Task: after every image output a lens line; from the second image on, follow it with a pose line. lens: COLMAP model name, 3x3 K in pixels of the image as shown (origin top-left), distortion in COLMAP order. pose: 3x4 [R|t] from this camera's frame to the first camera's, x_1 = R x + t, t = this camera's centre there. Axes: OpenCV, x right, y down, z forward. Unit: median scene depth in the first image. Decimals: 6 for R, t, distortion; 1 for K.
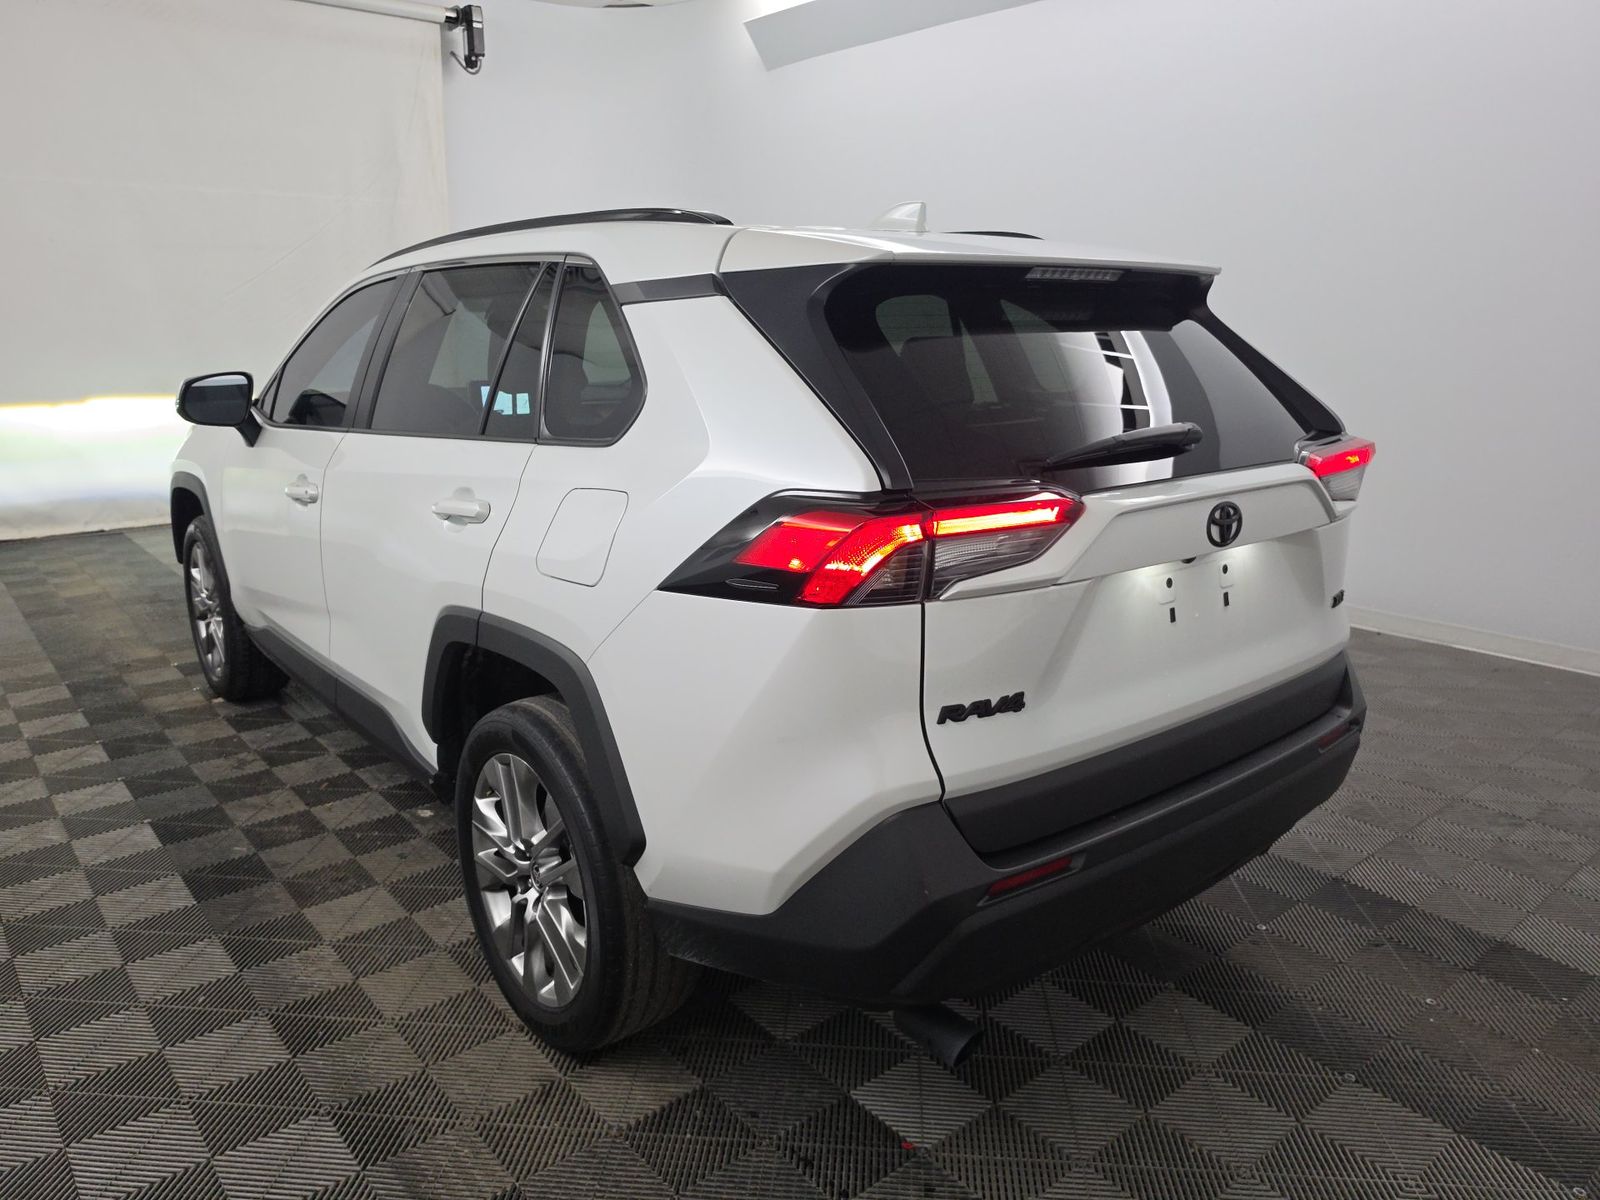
lens RADIAL K [[1127.3, 0, 788.8], [0, 1127.3, 598.0], [0, 0, 1]] dist [0.103666, -0.122683]
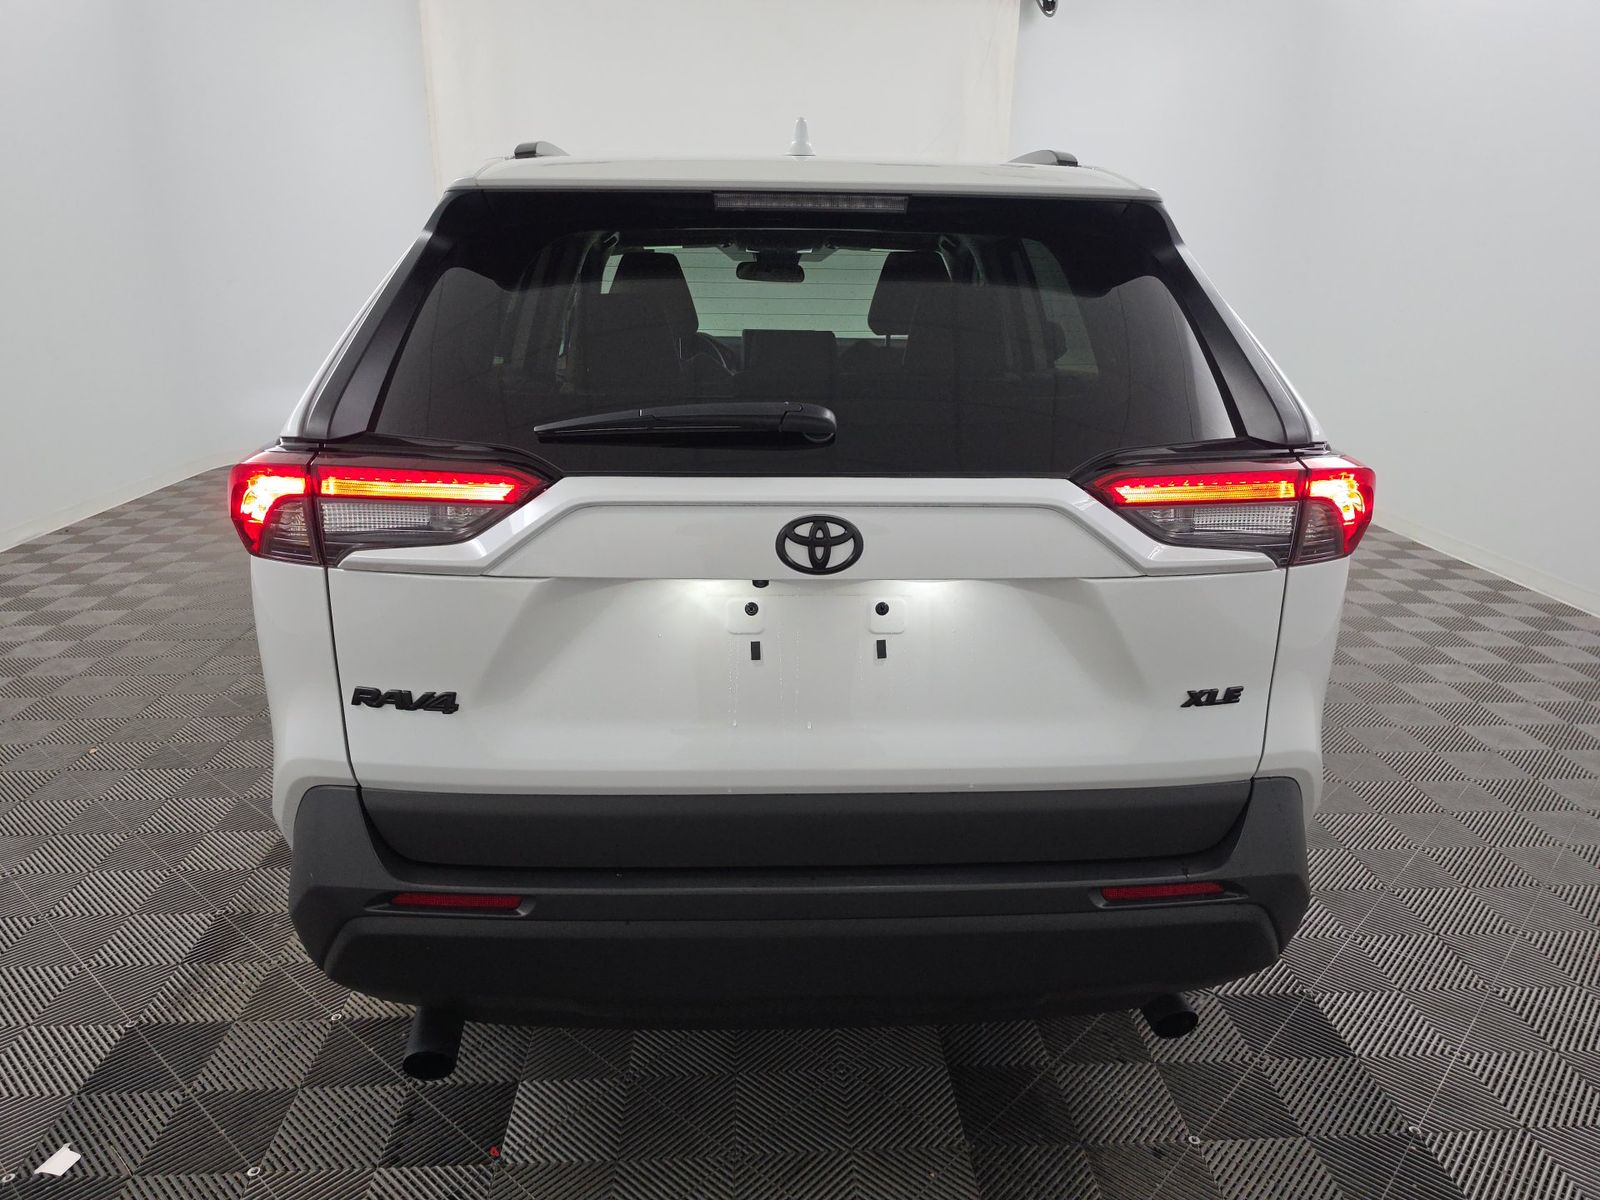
lens RADIAL K [[1095.8, 0, 800.2], [0, 1095.8, 625.7], [0, 0, 1]] dist [0.135573, -0.110216]
pose [[0.800058, 0.187643, -0.569822, 0.796897], [-0.153805, 0.982236, 0.107501, -0.088345], [0.579871, 0.001634, 0.814706, 0.417081]]
